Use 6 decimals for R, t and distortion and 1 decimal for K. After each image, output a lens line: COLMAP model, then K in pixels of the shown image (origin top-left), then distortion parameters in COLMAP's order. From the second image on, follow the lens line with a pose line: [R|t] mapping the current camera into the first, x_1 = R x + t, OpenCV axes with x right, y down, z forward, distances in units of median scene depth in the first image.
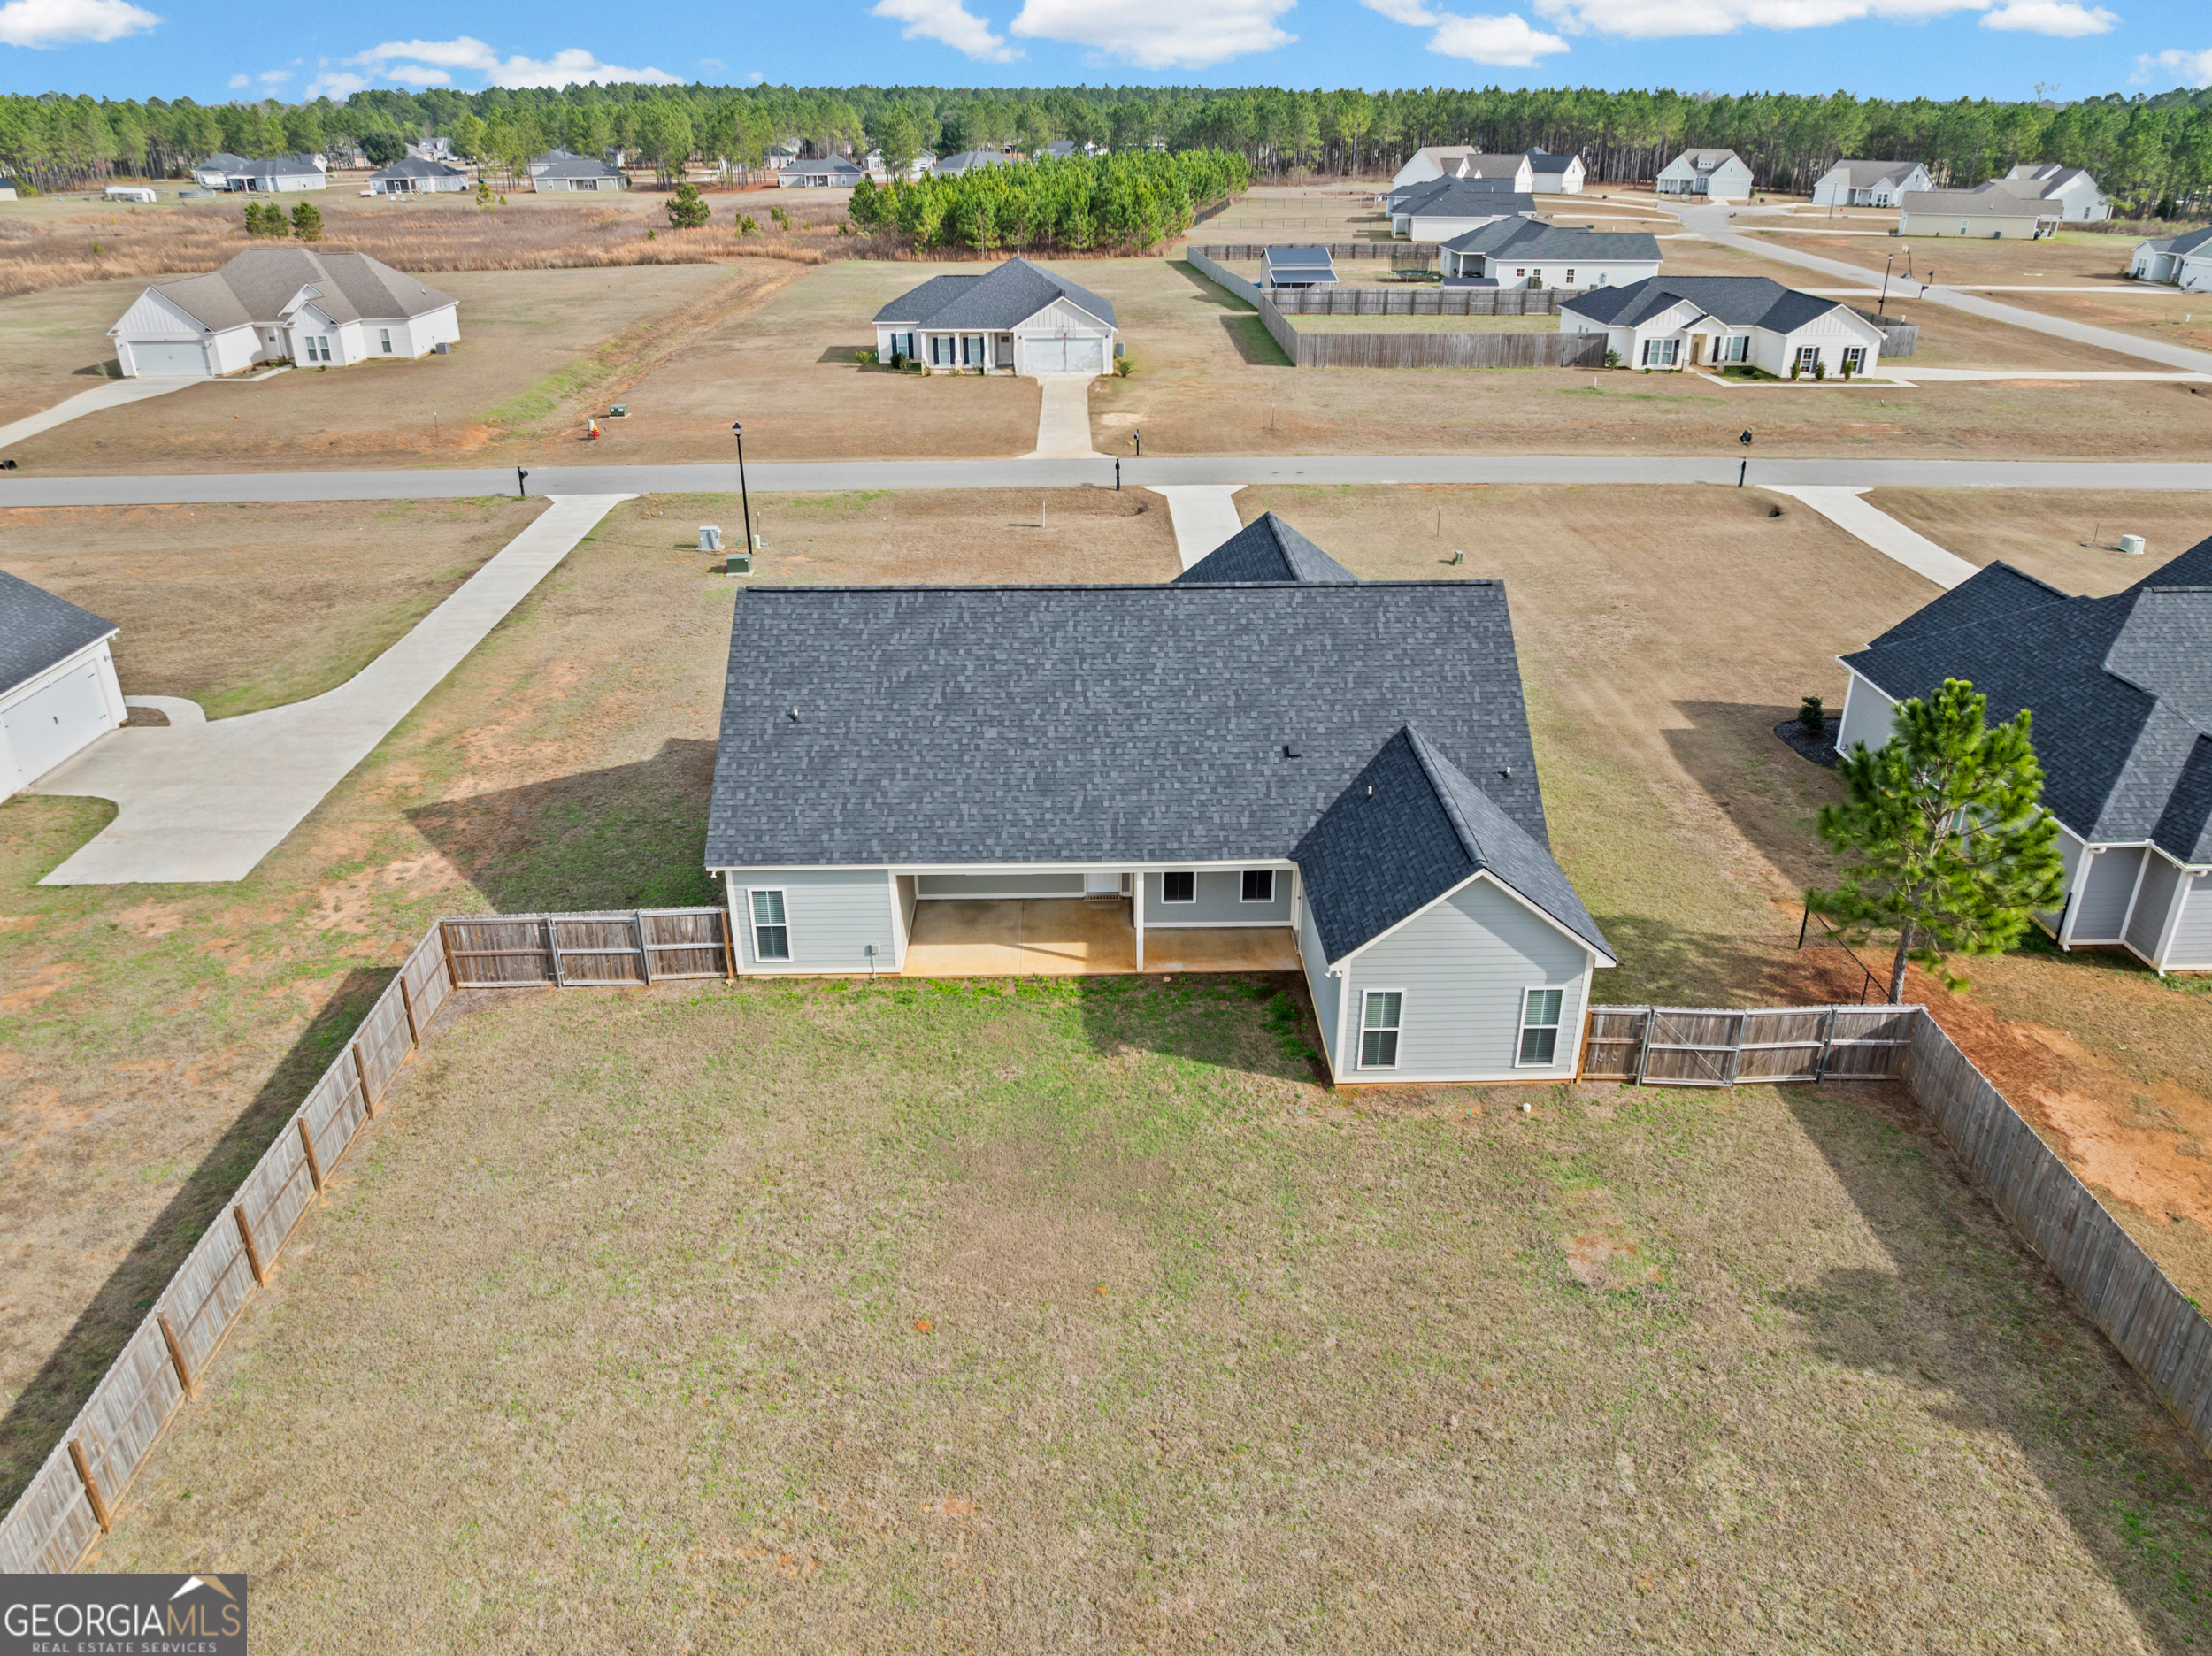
lens RADIAL K [[1550.2, 0, 1106.0], [0, 1550.2, 828.0], [0, 0, 1]] dist [-0.041489, 0.008936]
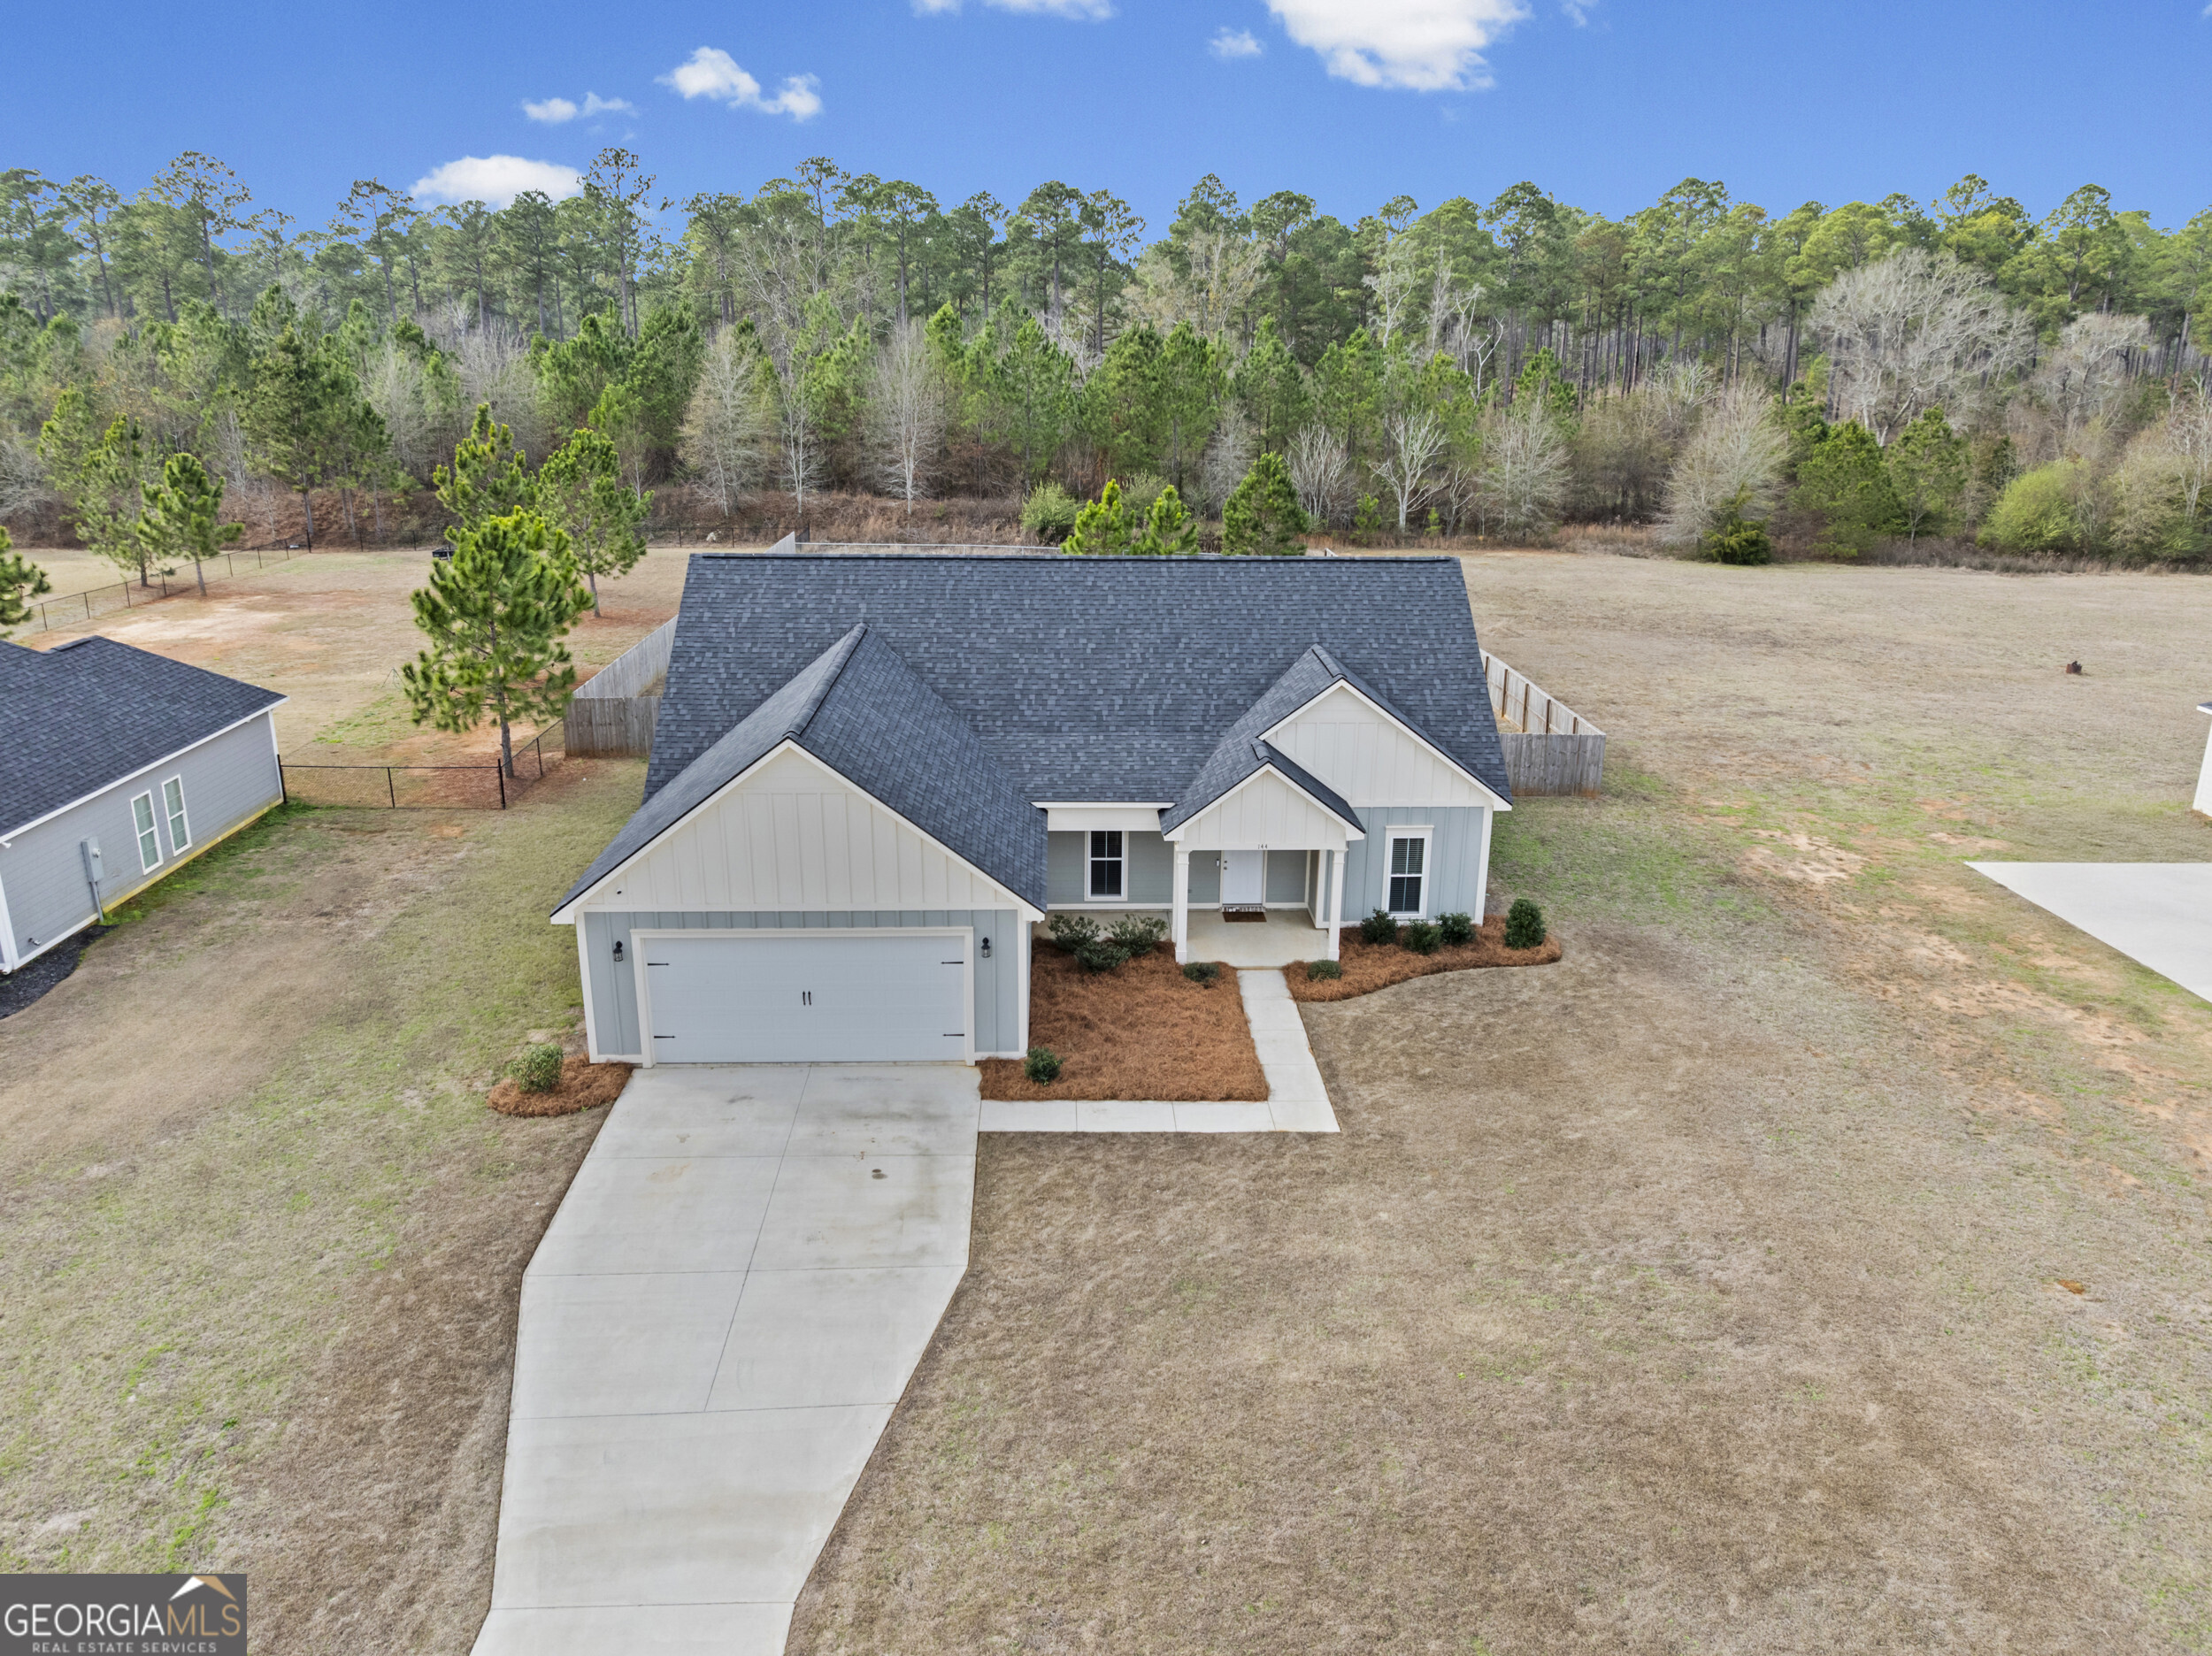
lens RADIAL K [[1550.2, 0, 1106.0], [0, 1550.2, 828.0], [0, 0, 1]] dist [-0.041489, 0.008936]
pose [[-0.999946, -0.004101, -0.009573, 0.001047], [-0.009543, 0.728892, 0.684562, -0.600366], [0.004171, 0.684616, -0.728892, 1.557820]]
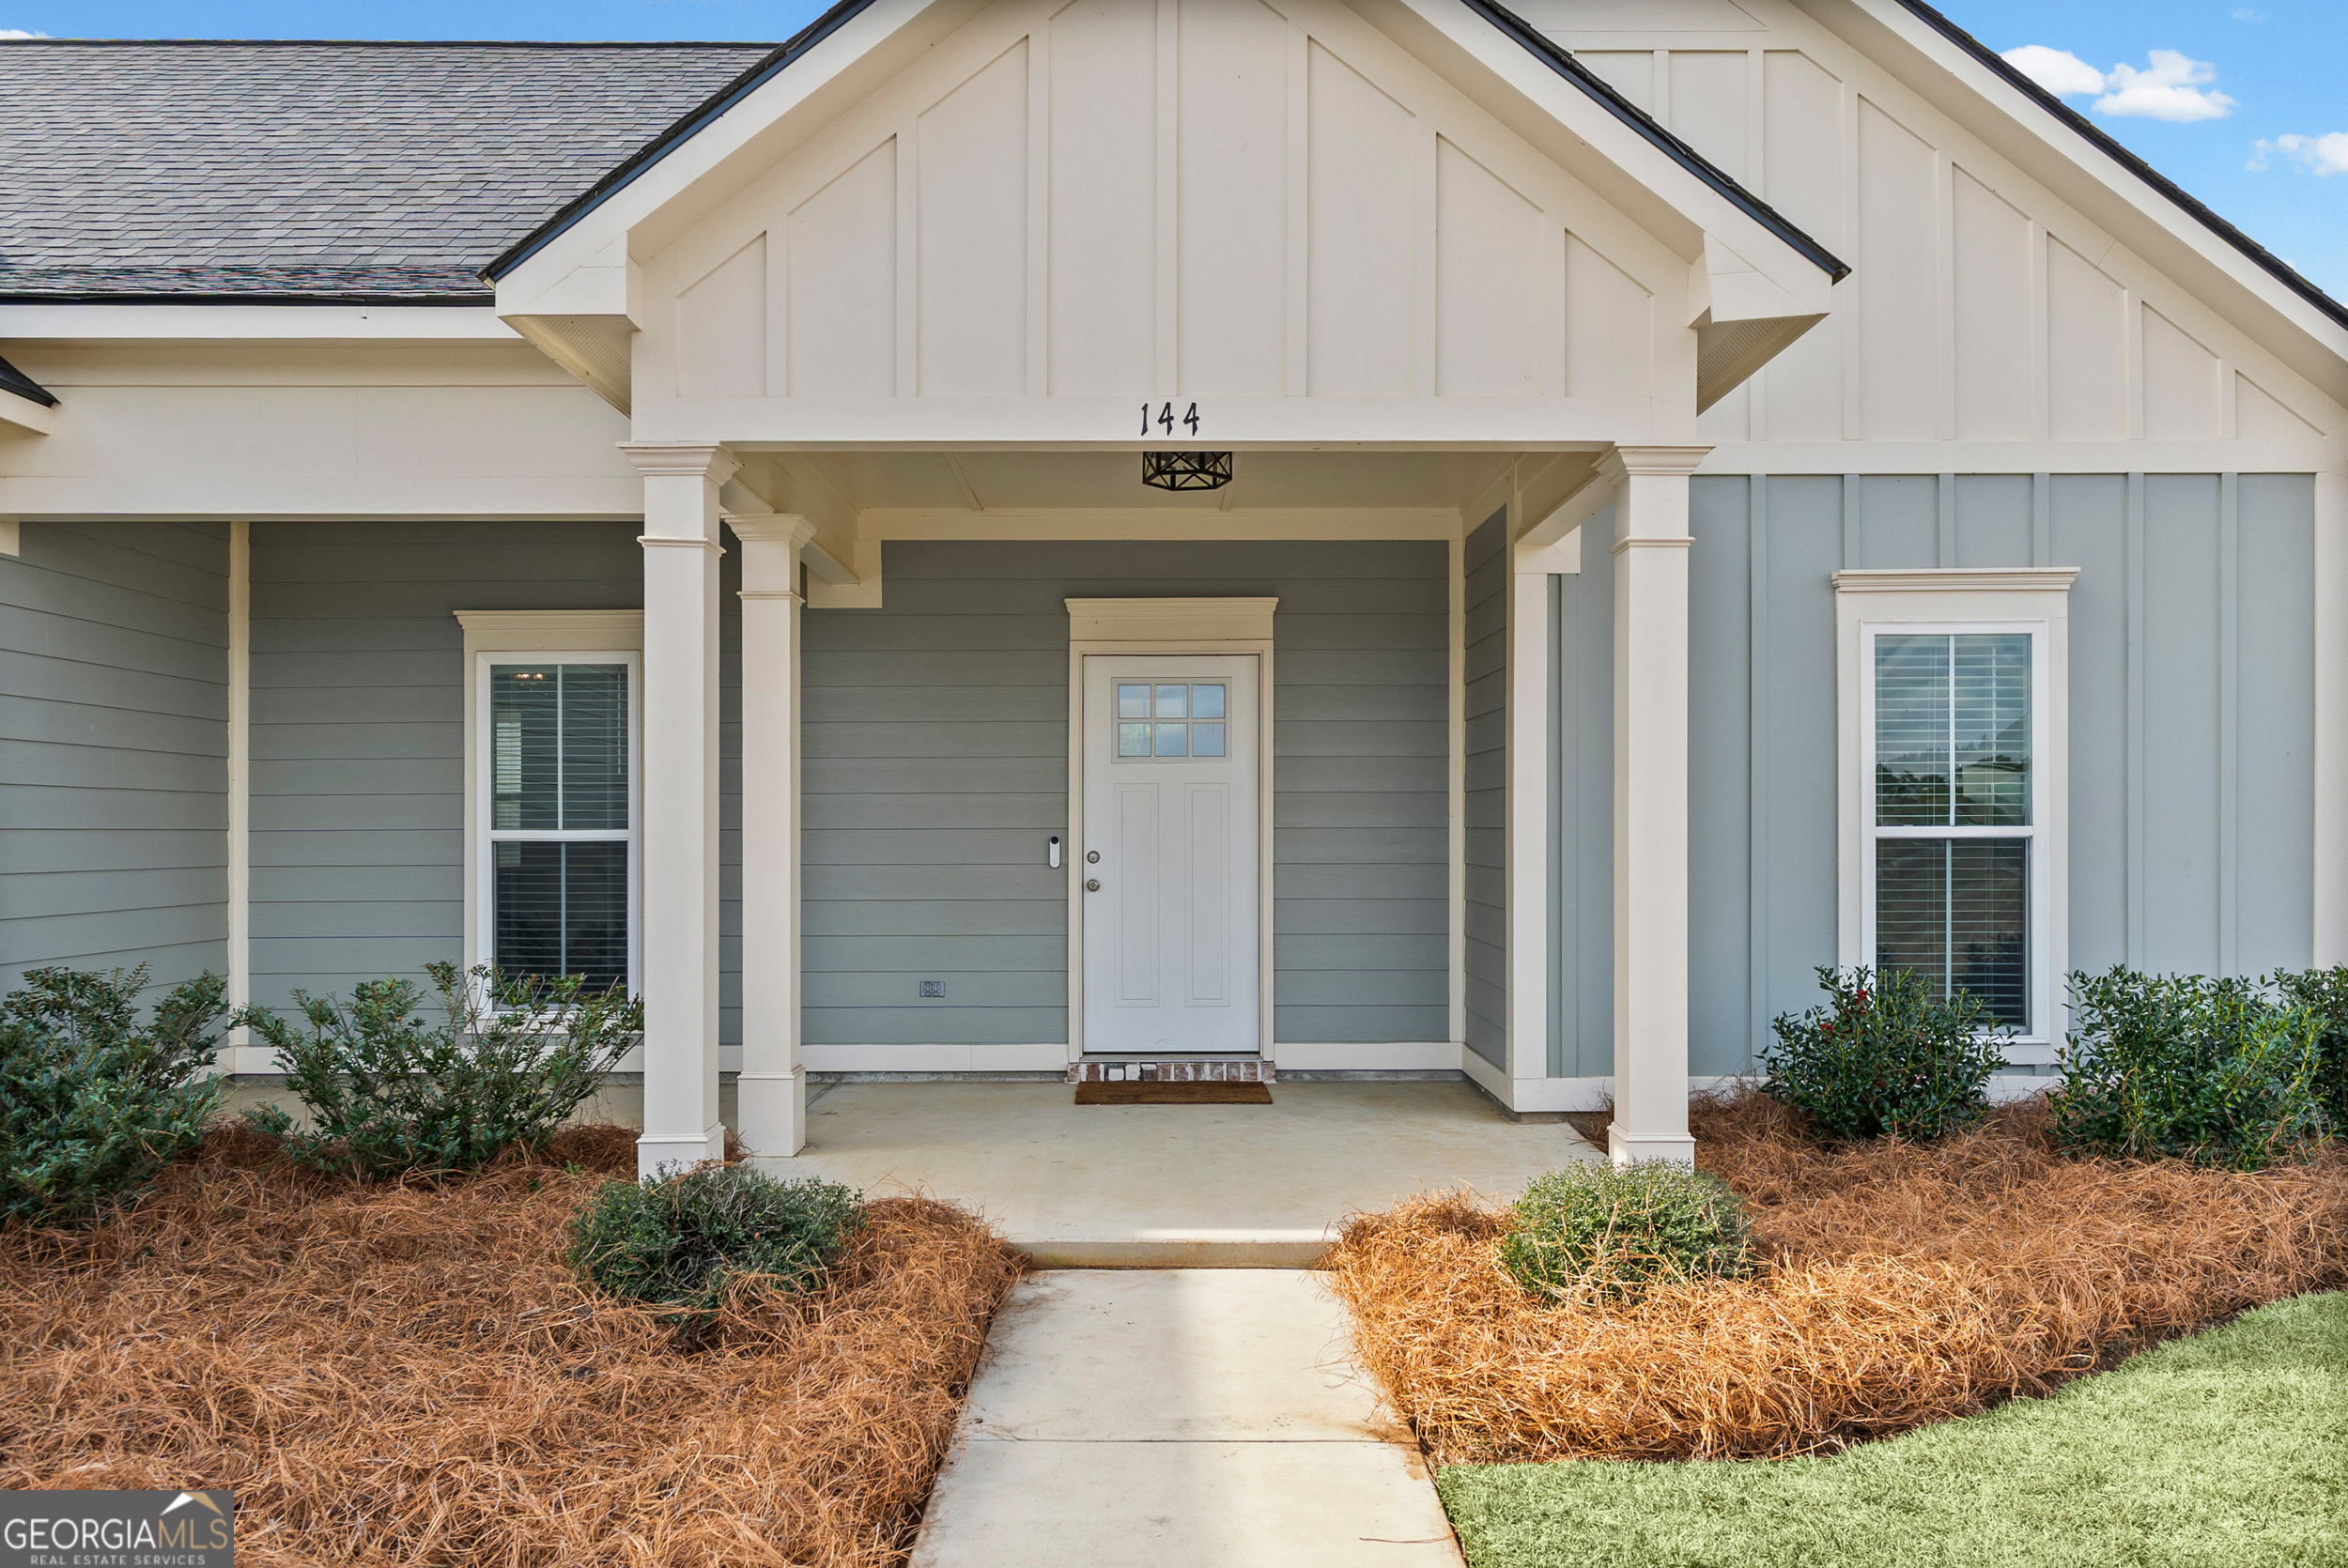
lens RADIAL K [[1647.9, 0, 1176.4], [0, 1647.9, 827.8], [0, 0, 1]] dist [-0.003690, -0.002410]
pose [[-0.999912, -0.000466, 0.013254, -0.080496], [0.005240, 0.904209, 0.427058, -0.126850], [-0.012183, 0.427090, -0.904127, 1.161324]]
